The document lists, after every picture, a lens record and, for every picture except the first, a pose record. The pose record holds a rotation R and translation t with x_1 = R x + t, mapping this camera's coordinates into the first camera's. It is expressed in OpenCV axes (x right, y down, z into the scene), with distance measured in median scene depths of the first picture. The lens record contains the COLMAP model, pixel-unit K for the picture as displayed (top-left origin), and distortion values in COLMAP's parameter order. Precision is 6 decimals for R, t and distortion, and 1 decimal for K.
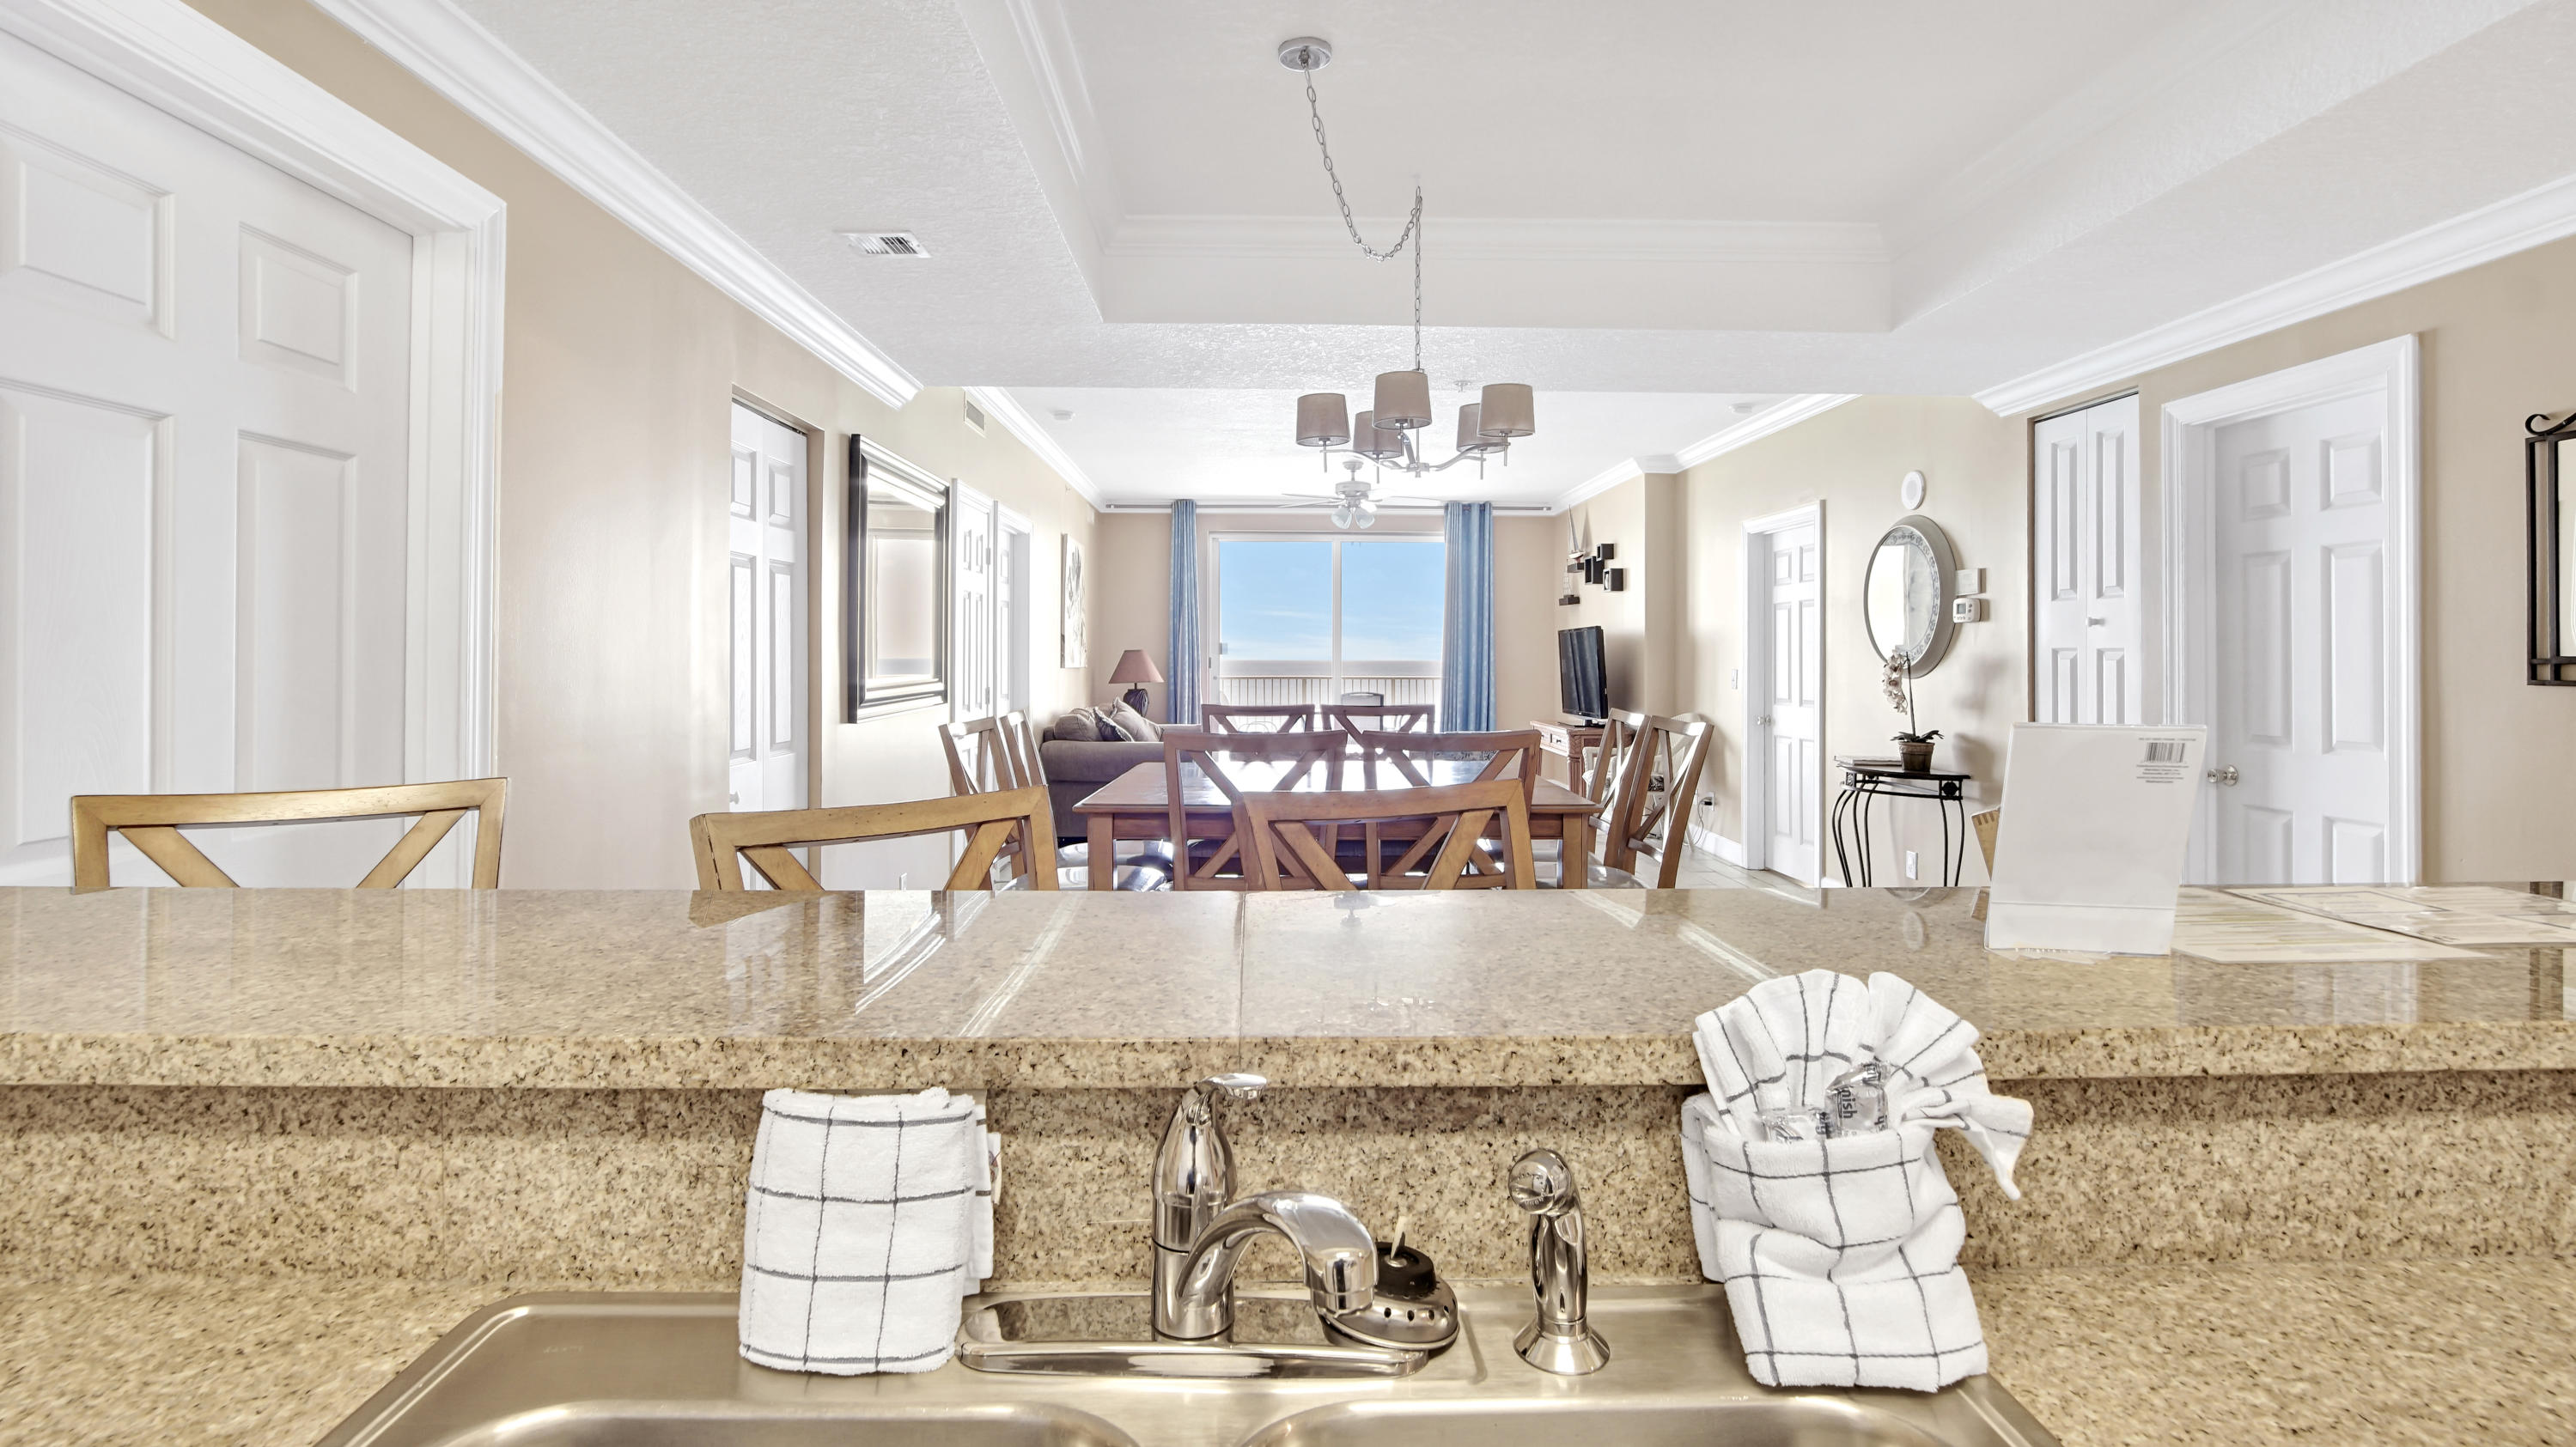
lens RADIAL K [[1231.9, 0, 1284.2], [0, 1231.9, 656.1], [0, 0, 1]] dist [-0.013016, 0.000015]
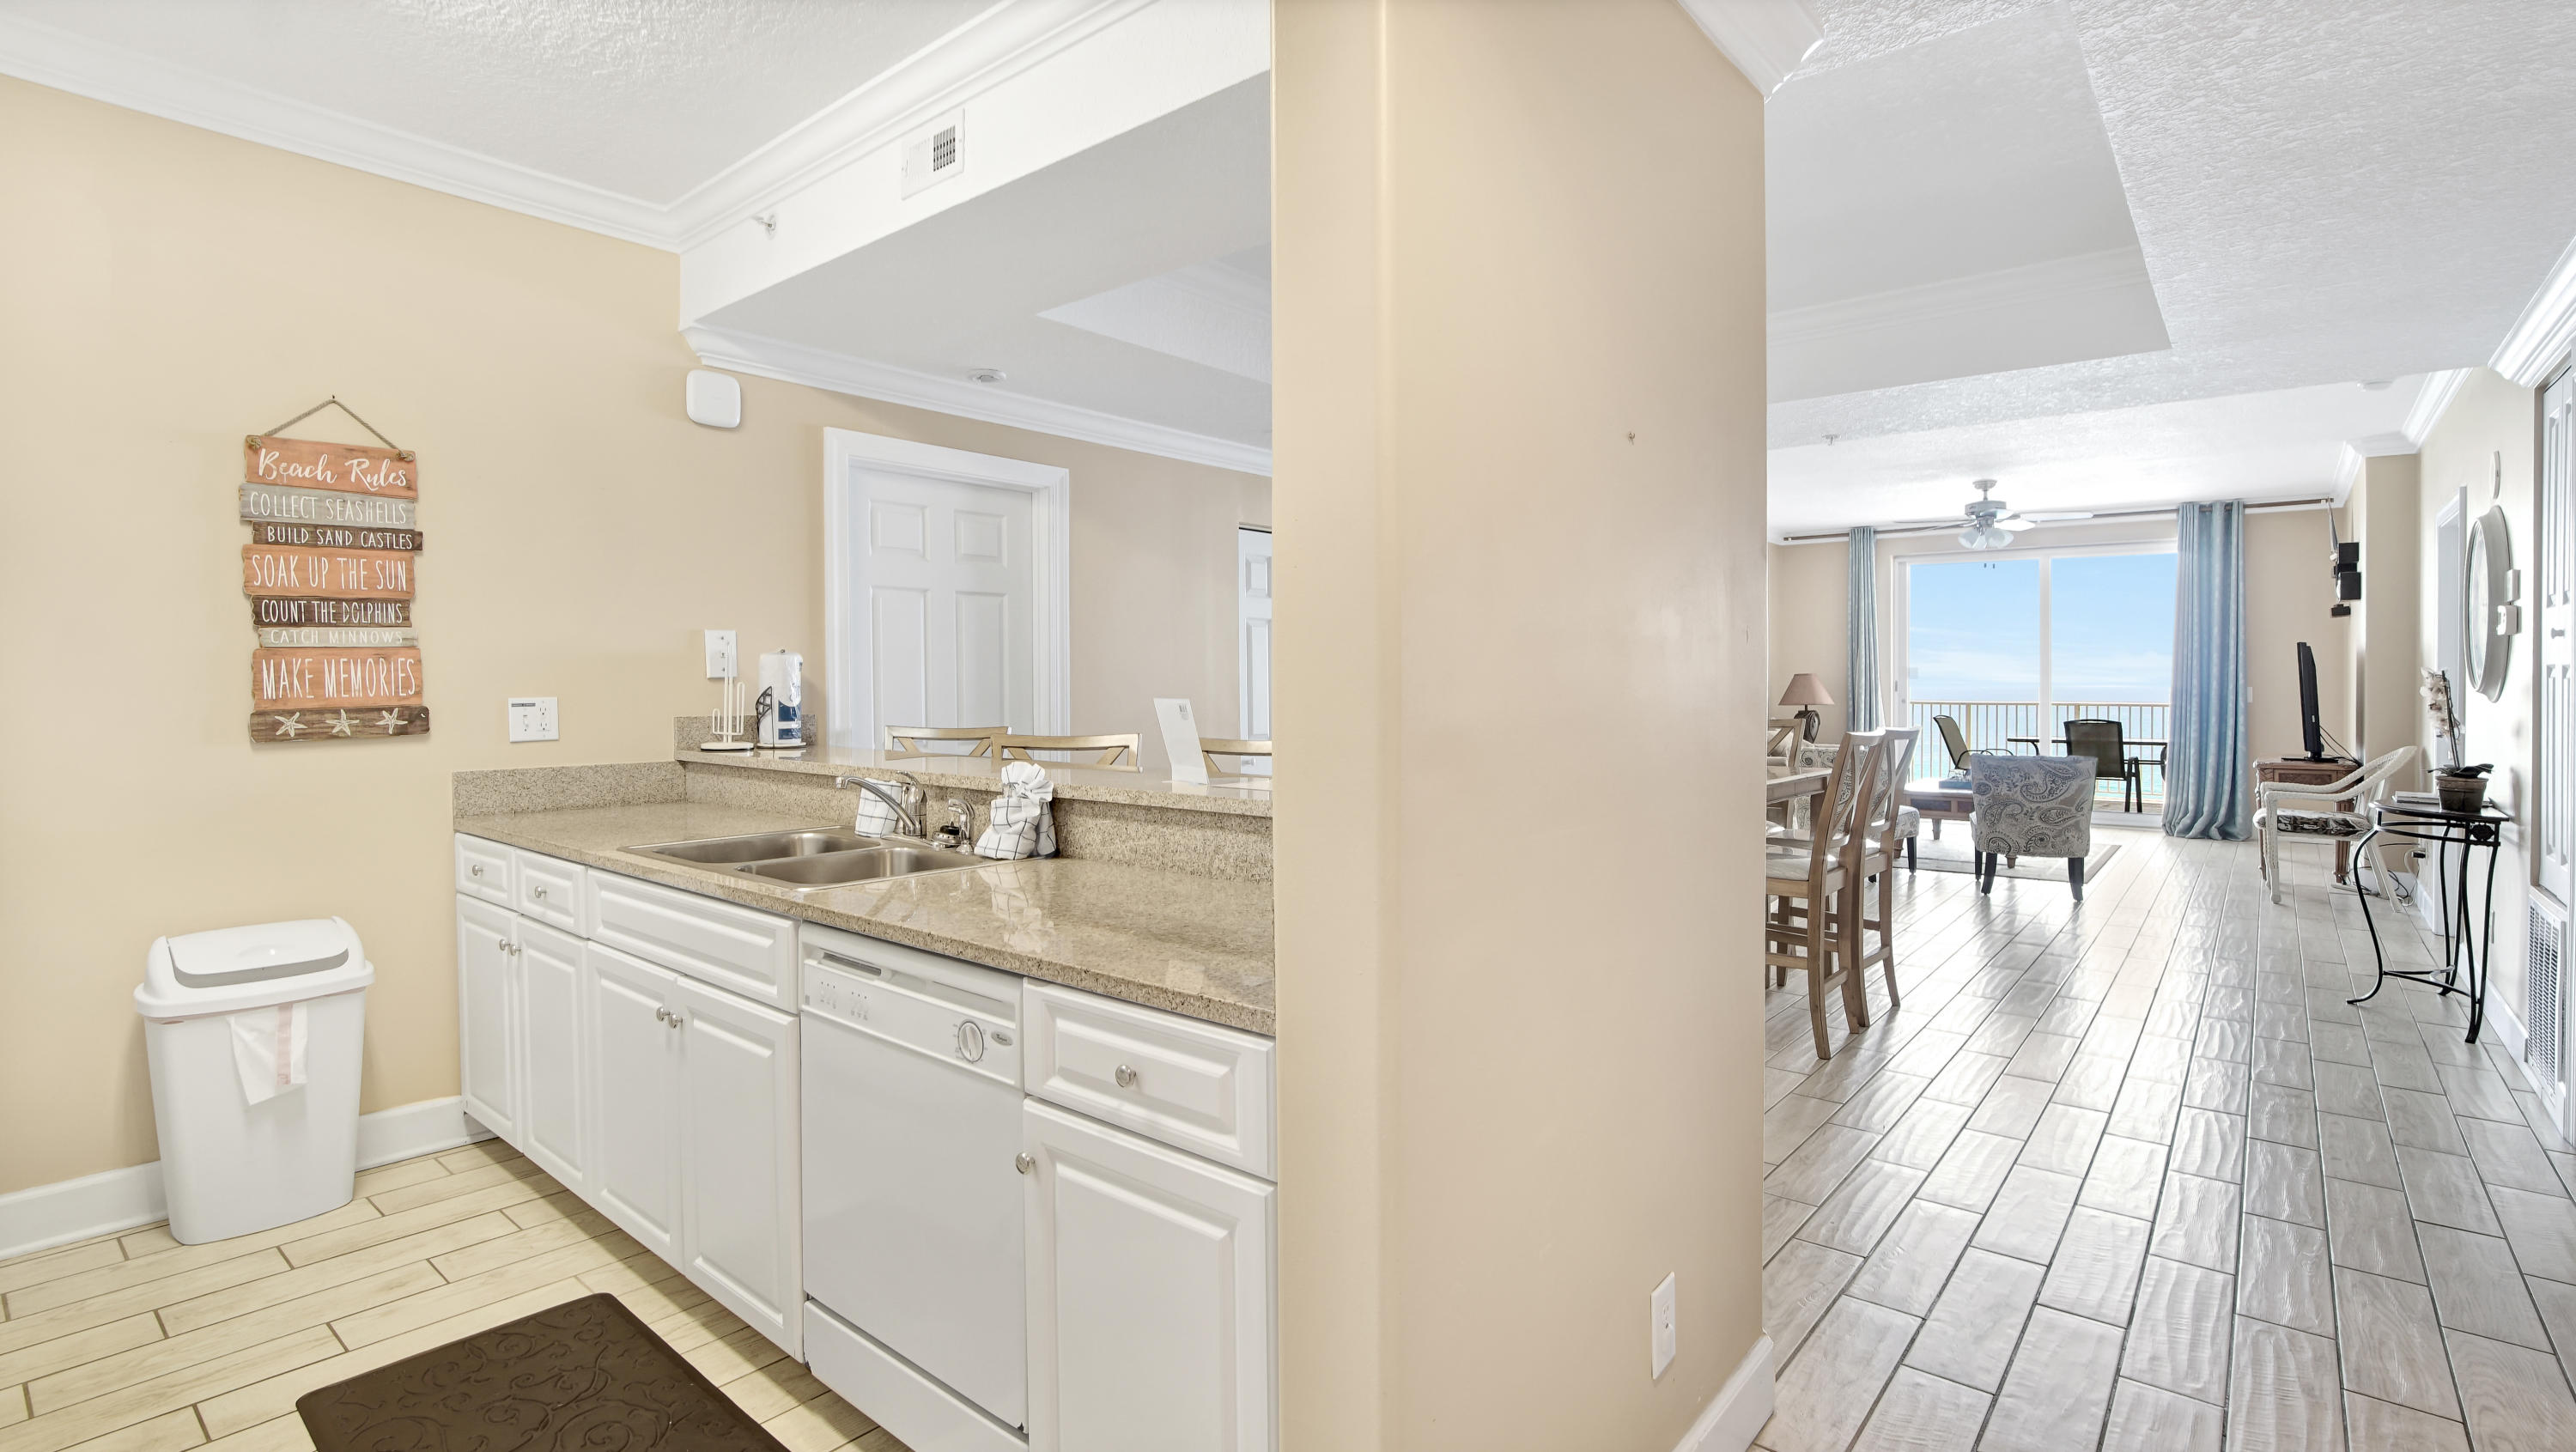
lens RADIAL K [[1212.0, 0, 1295.3], [0, 1212.0, 704.0], [0, 0, 1]] dist [-0.001989, 0.000455]
pose [[0.759075, 0.009435, -0.650935, 0.484925], [0.002433, 0.999847, 0.017330, 0.003489], [0.650999, -0.014739, 0.758936, -0.170139]]
